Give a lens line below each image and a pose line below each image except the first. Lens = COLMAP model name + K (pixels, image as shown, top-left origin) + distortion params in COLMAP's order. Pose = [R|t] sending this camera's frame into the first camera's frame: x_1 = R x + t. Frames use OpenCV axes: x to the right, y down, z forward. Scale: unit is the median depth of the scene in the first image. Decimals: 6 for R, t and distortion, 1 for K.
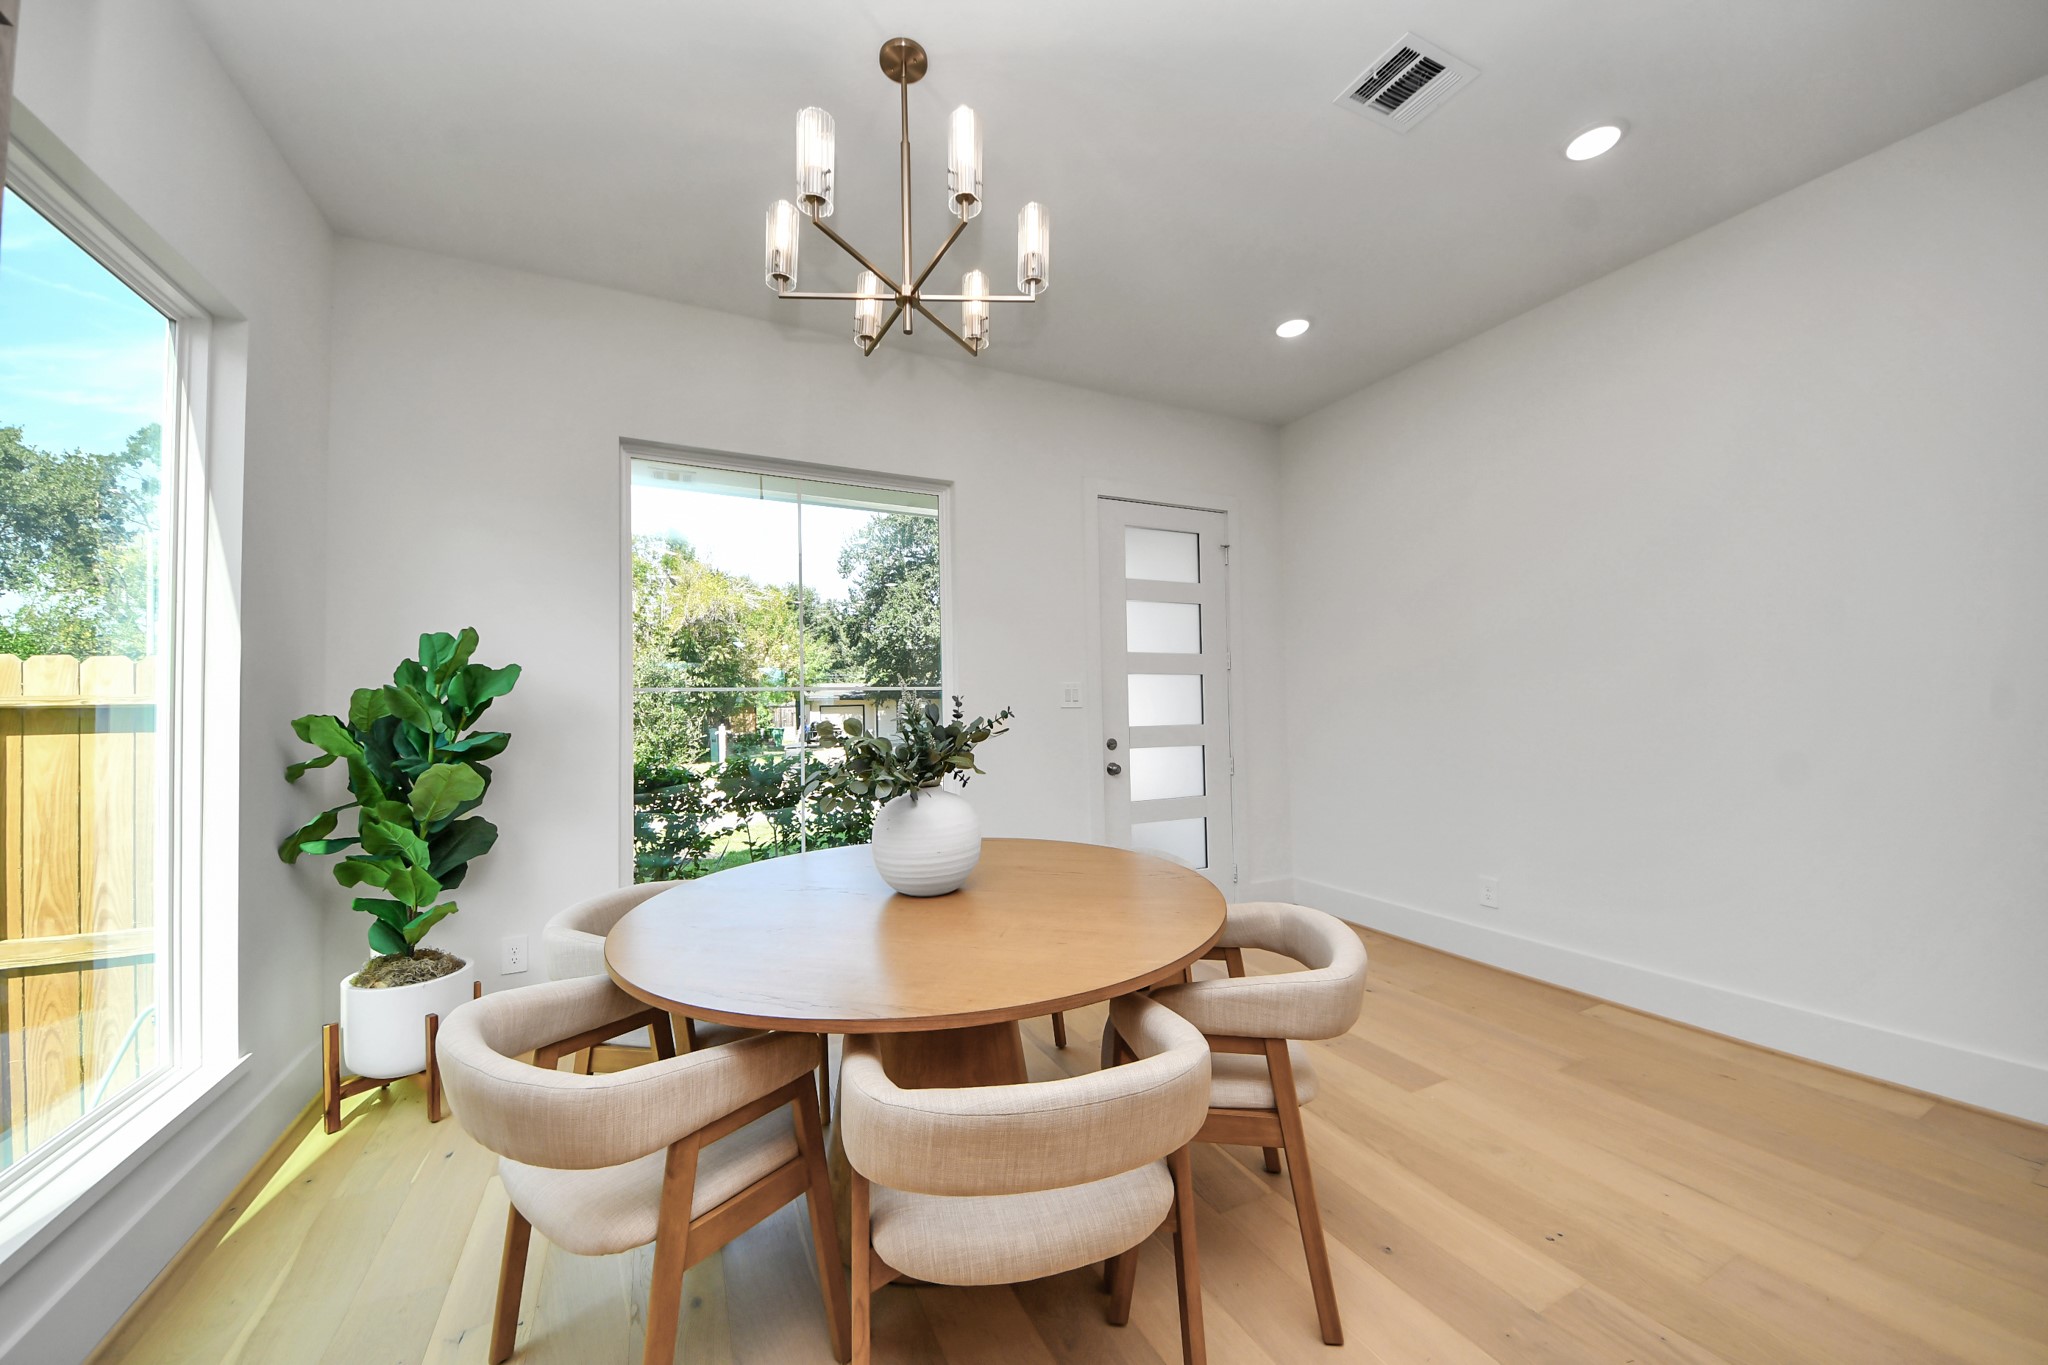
lens RADIAL K [[722.4, 0, 1032.0], [0, 722.4, 687.2], [0, 0, 1]] dist [0.027967, -0.015958]
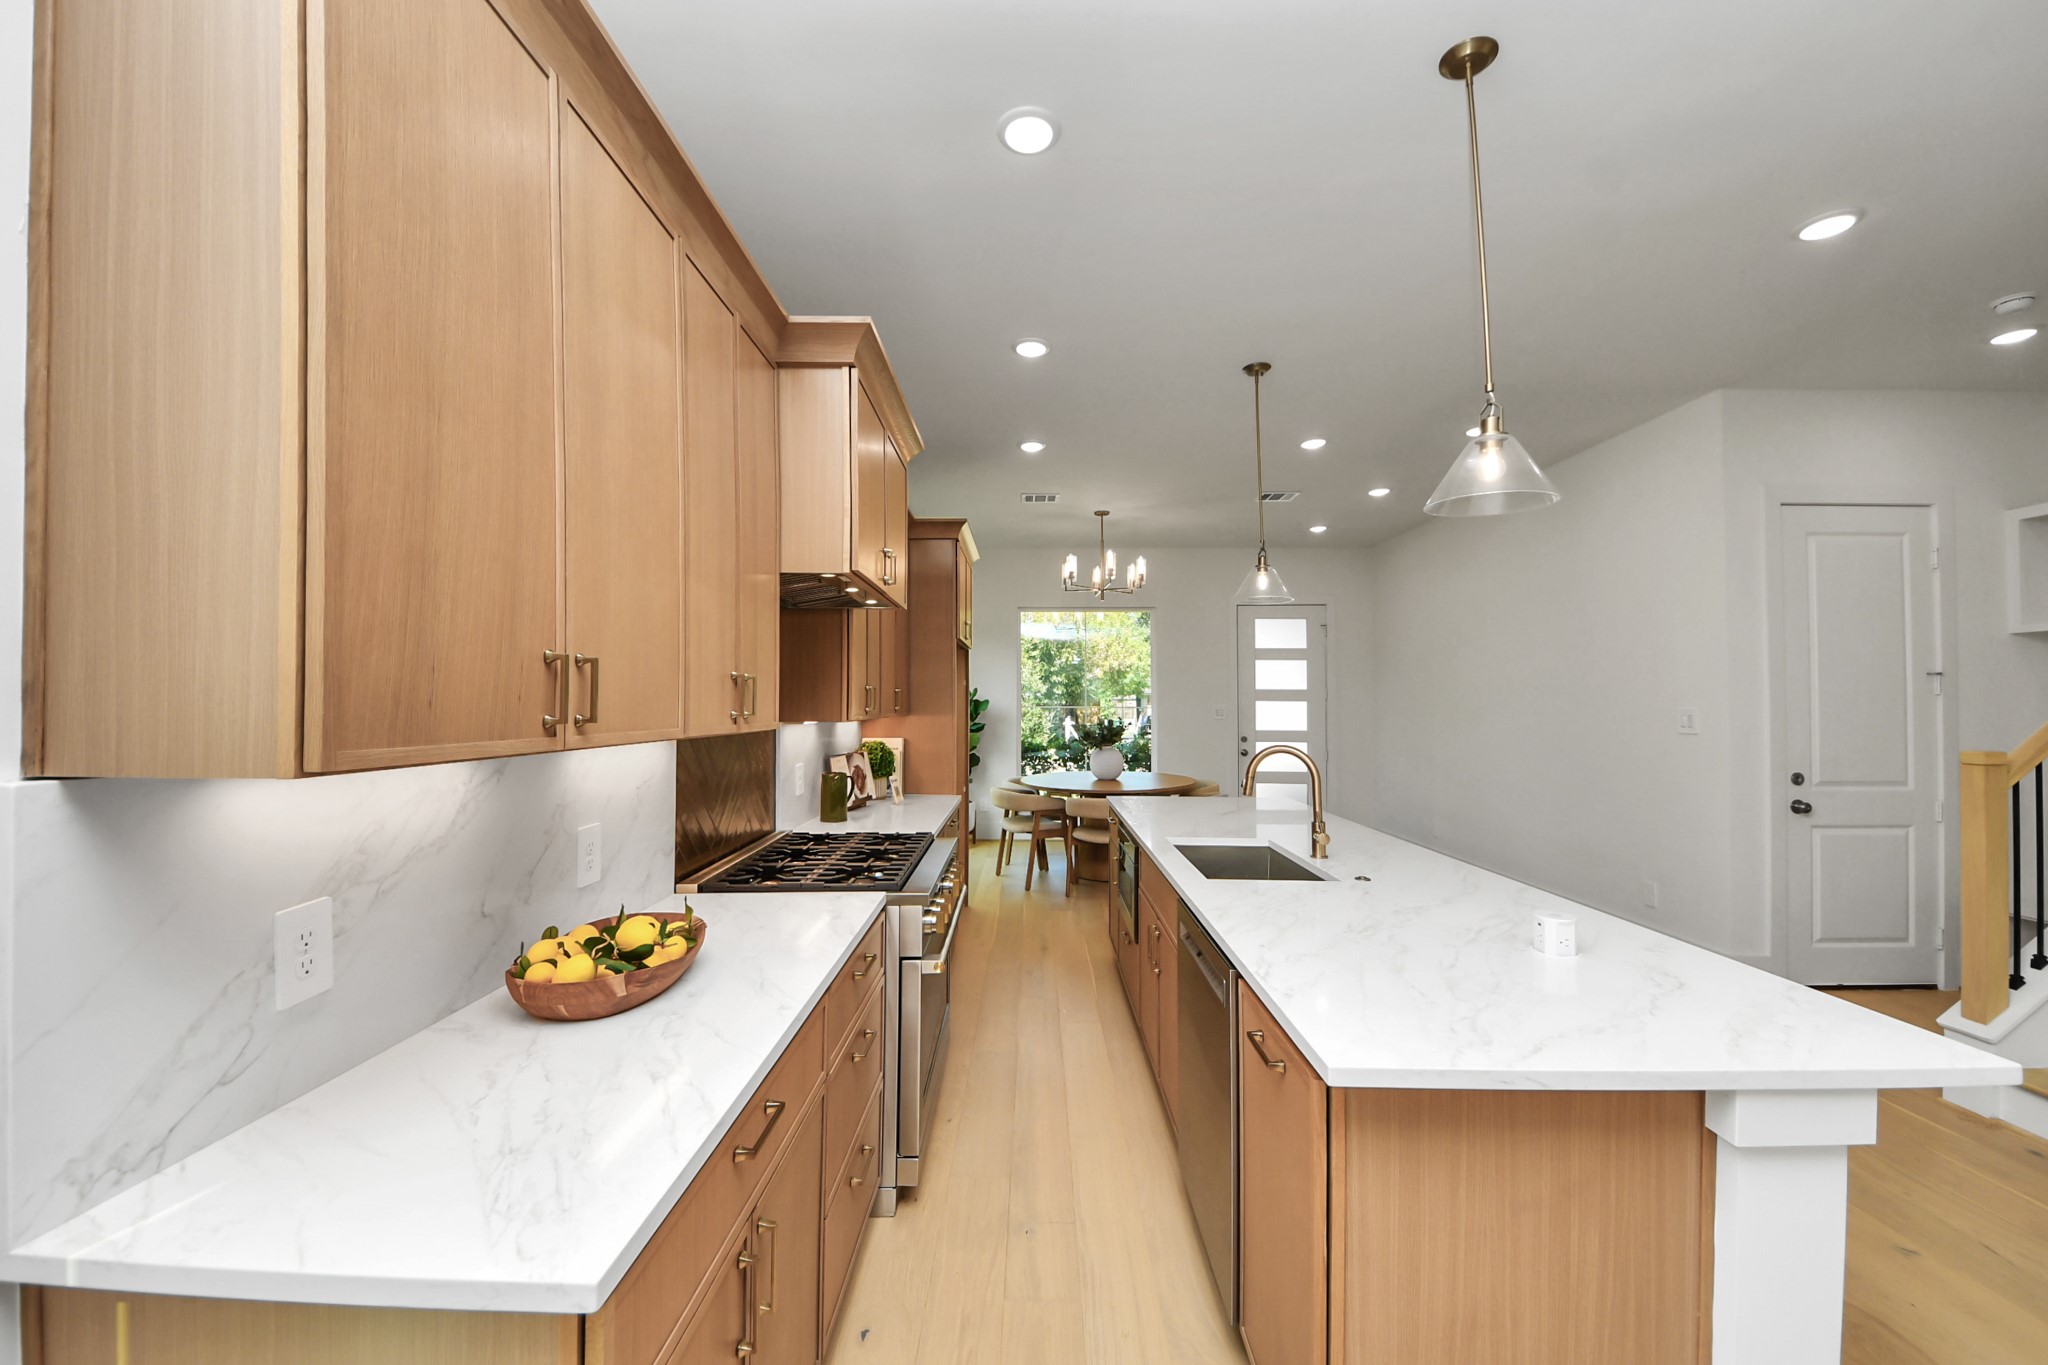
lens RADIAL K [[722.4, 0, 1032.0], [0, 722.4, 687.2], [0, 0, 1]] dist [0.027967, -0.015958]
pose [[0.895809, 0.012089, -0.444274, 0.378533], [-0.008371, 0.999912, 0.010329, -0.059676], [0.444360, -0.005534, 0.895831, -0.782708]]
